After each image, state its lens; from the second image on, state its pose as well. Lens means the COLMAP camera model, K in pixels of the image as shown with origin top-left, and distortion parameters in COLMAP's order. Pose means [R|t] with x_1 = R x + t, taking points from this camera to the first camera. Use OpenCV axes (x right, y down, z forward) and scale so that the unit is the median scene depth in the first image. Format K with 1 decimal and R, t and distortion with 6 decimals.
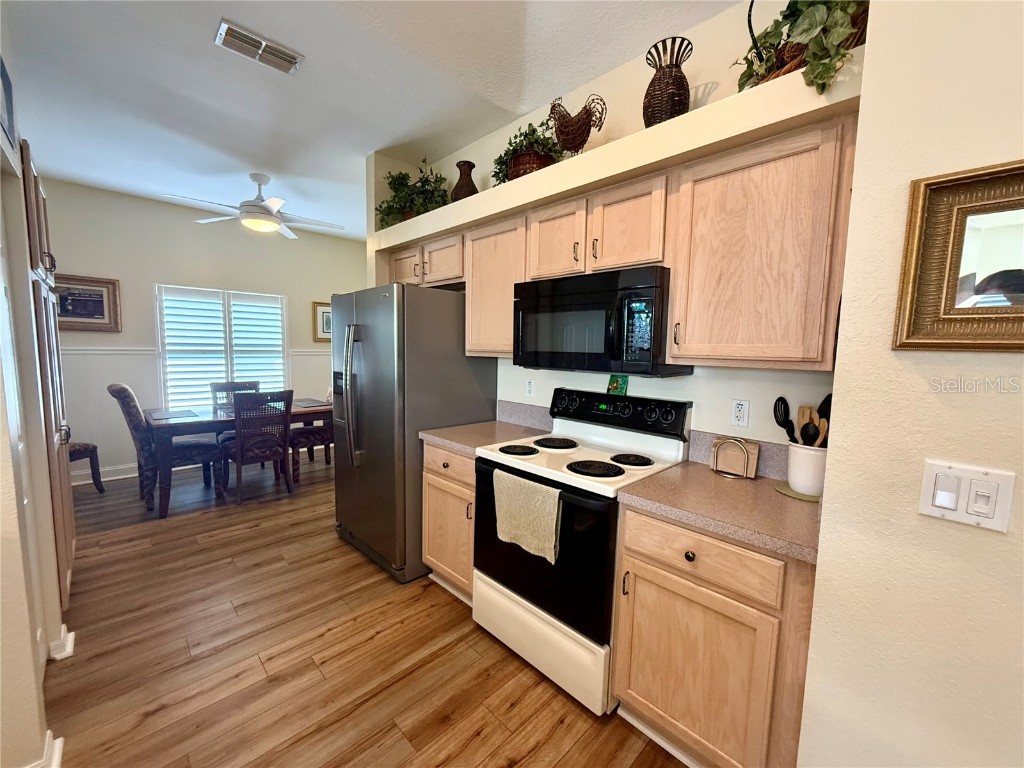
lens RADIAL K [[409.3, 0, 514.3], [0, 409.3, 385.9], [0, 0, 1]] dist [-0.000365, 0.000031]
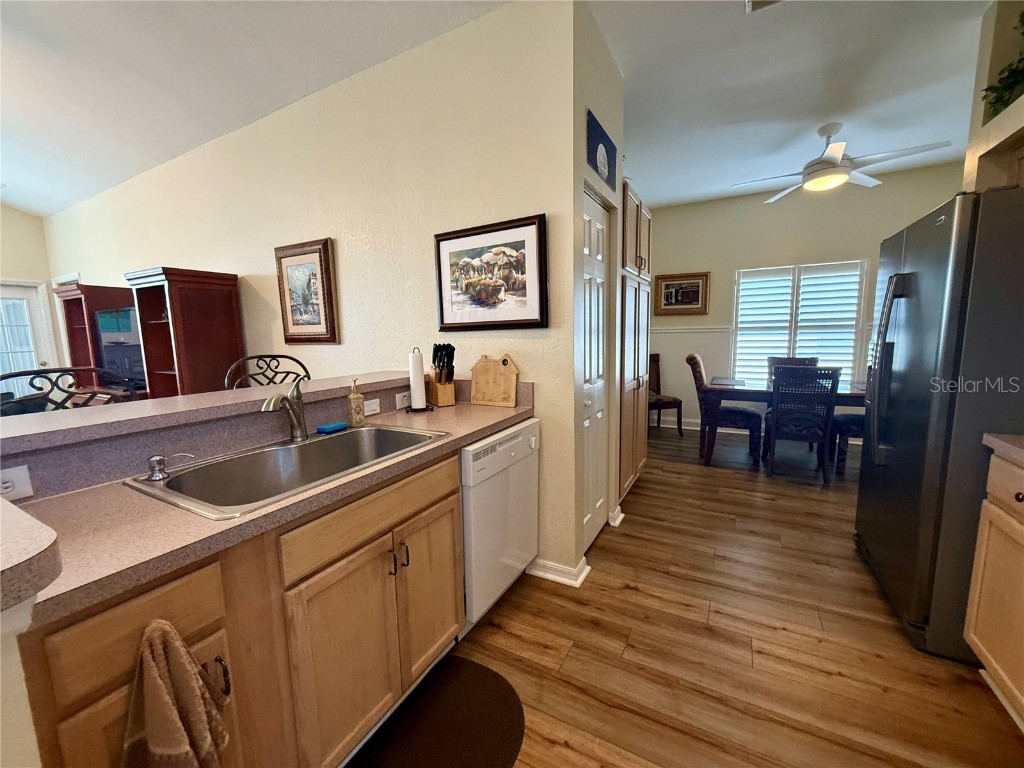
lens RADIAL K [[409.3, 0, 515.3], [0, 409.3, 385.8], [0, 0, 1]] dist [-0.000365, 0.000031]
pose [[0.283685, 0.097804, -0.953917, 0.171872], [-0.064106, 0.994494, 0.082900, 0.041799], [0.956772, 0.037634, 0.288392, 0.176343]]
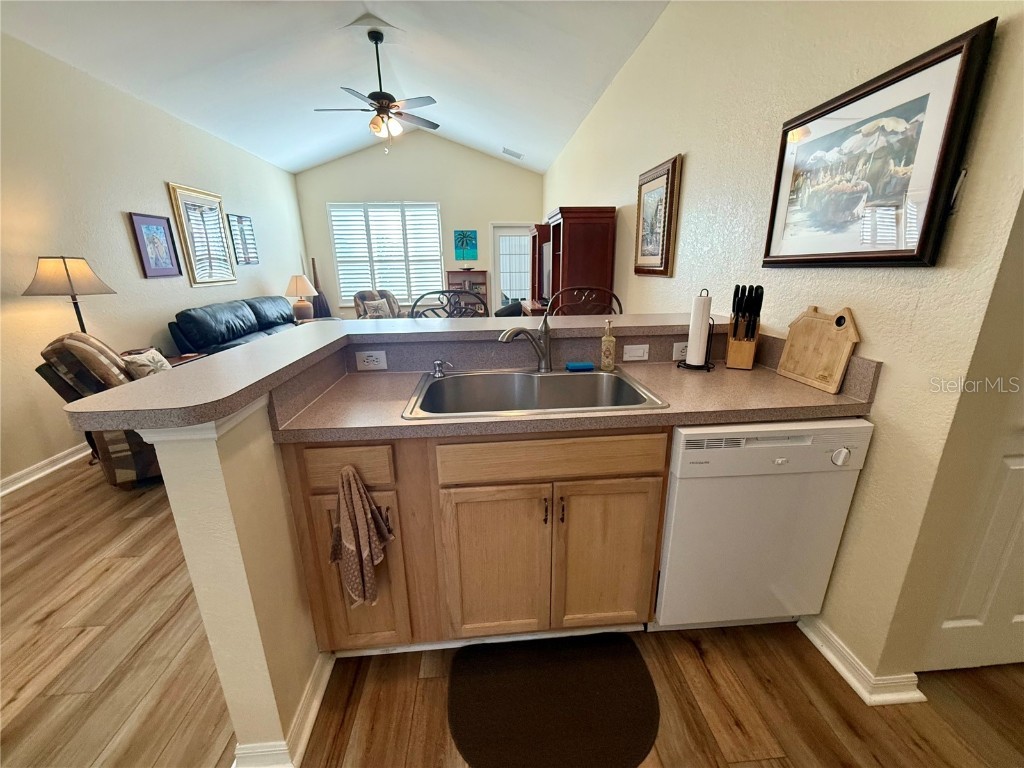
lens RADIAL K [[409.3, 0, 513.6], [0, 409.3, 385.9], [0, 0, 1]] dist [-0.000365, 0.000031]
pose [[-0.644499, 0.206063, -0.736315, -0.001196], [-0.073268, 0.941924, 0.327736, -0.010028], [0.761087, 0.265174, -0.591971, 0.475163]]
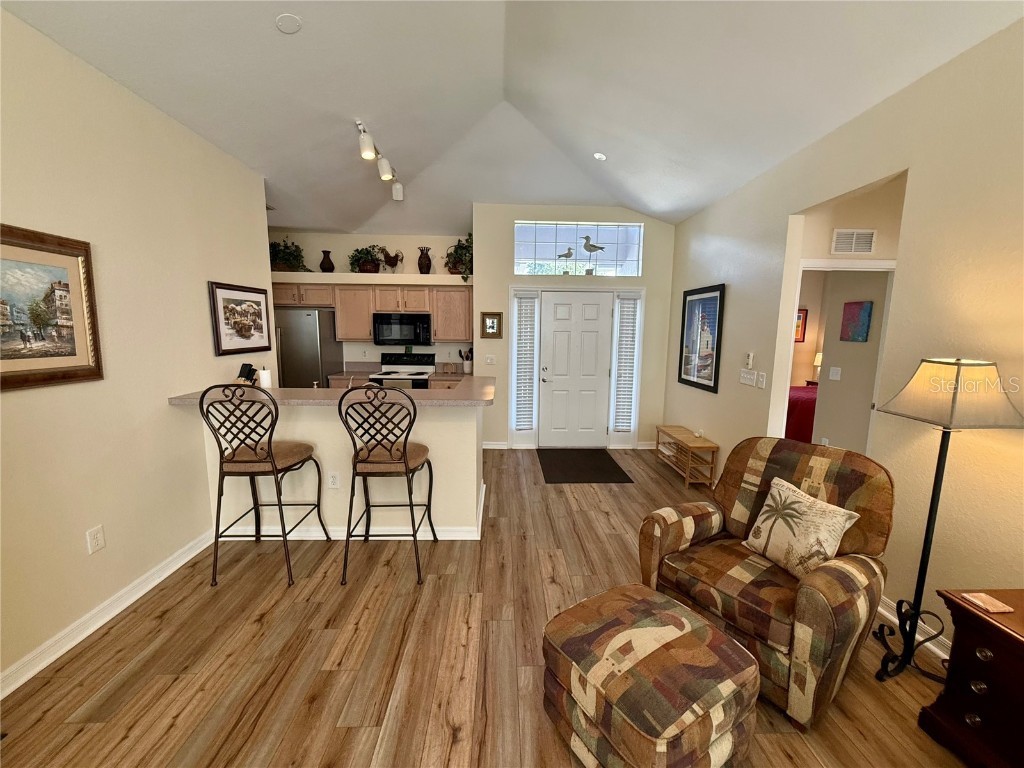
lens RADIAL K [[409.3, 0, 515.4], [0, 409.3, 385.8], [0, 0, 1]] dist [-0.000365, 0.000031]
pose [[0.681373, -0.111272, 0.723428, -1.364830], [0.071435, 0.993768, 0.085571, 0.056627], [-0.728442, -0.006628, 0.685076, -1.513299]]
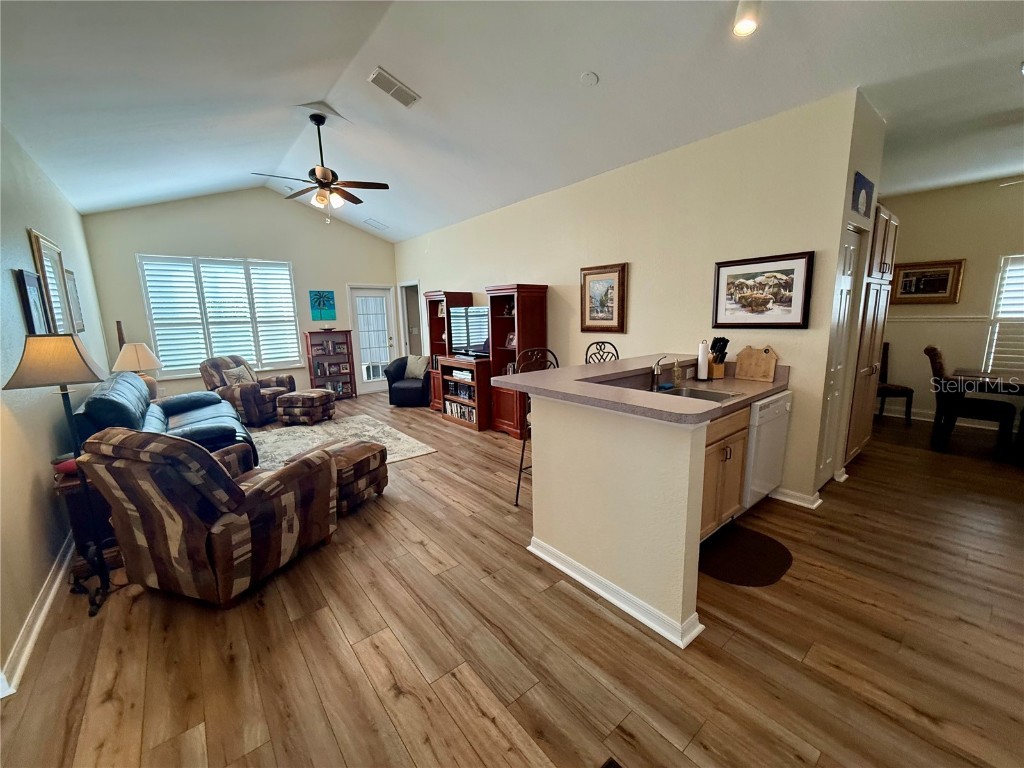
lens RADIAL K [[409.3, 0, 514.0], [0, 409.3, 385.5], [0, 0, 1]] dist [-0.000365, 0.000031]
pose [[-0.094106, 0.155212, -0.983389, 0.788071], [-0.074339, 0.983919, 0.162409, 0.018098], [0.992783, 0.088388, -0.081054, -0.365810]]
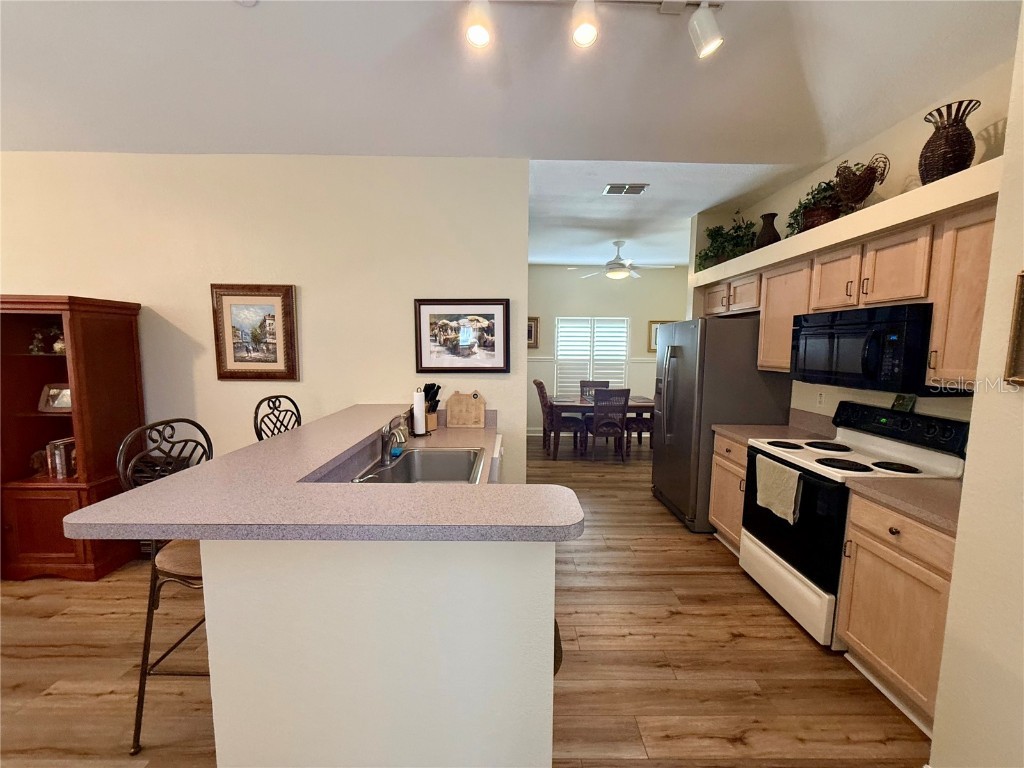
lens RADIAL K [[409.3, 0, 514.6], [0, 409.3, 385.5], [0, 0, 1]] dist [-0.000365, 0.000031]
pose [[0.714348, 0.055278, -0.697604, 0.286222], [-0.060341, 0.998028, 0.017294, -0.002384], [0.697184, 0.029741, 0.716275, -0.521808]]
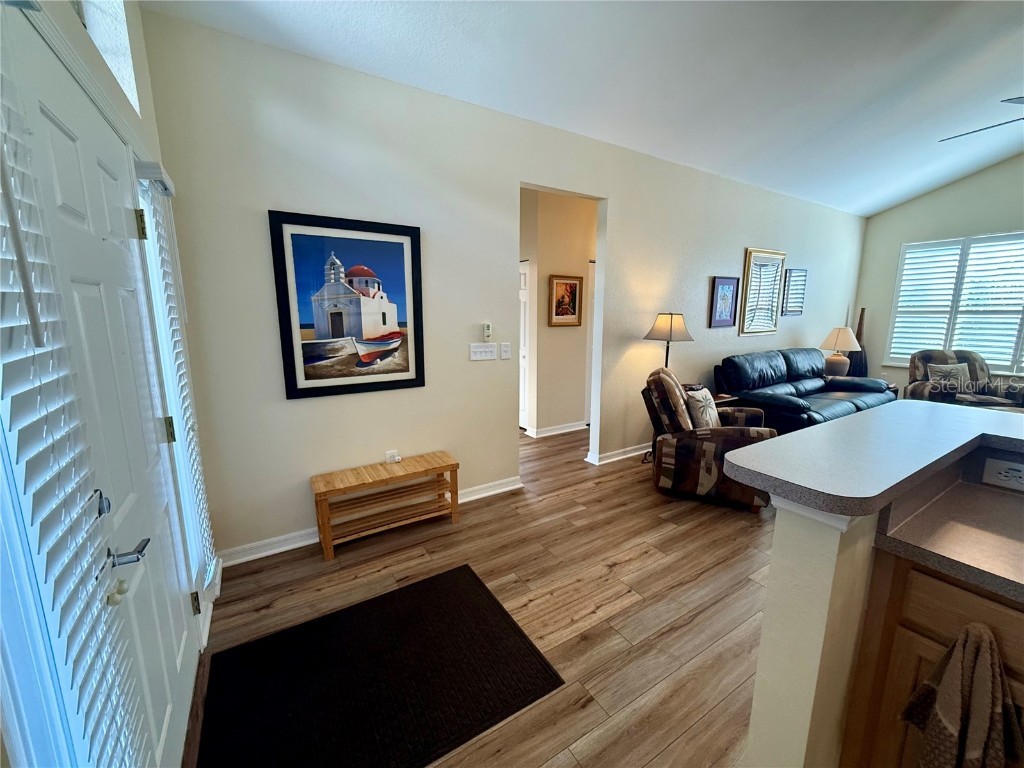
lens RADIAL K [[409.3, 0, 514.9], [0, 409.3, 386.3], [0, 0, 1]] dist [-0.000365, 0.000031]
pose [[-0.973963, -0.058008, 0.219161, 0.141639], [0.004222, 0.961902, 0.273360, -0.052955], [-0.226669, 0.267168, -0.936612, 0.425461]]
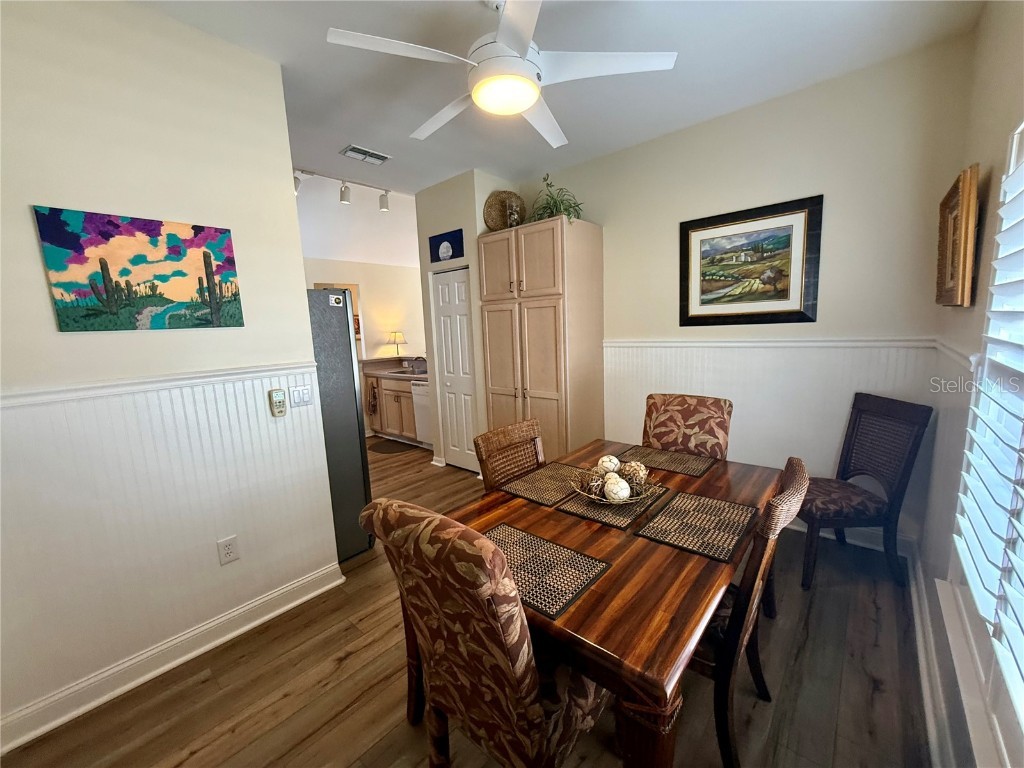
lens RADIAL K [[409.3, 0, 510.9], [0, 409.3, 383.2], [0, 0, 1]] dist [-0.000365, 0.000031]
pose [[-0.997081, 0.032024, -0.069304, -1.025258], [0.014810, 0.971663, 0.235906, -0.325493], [0.074894, 0.234191, -0.969301, 2.767695]]
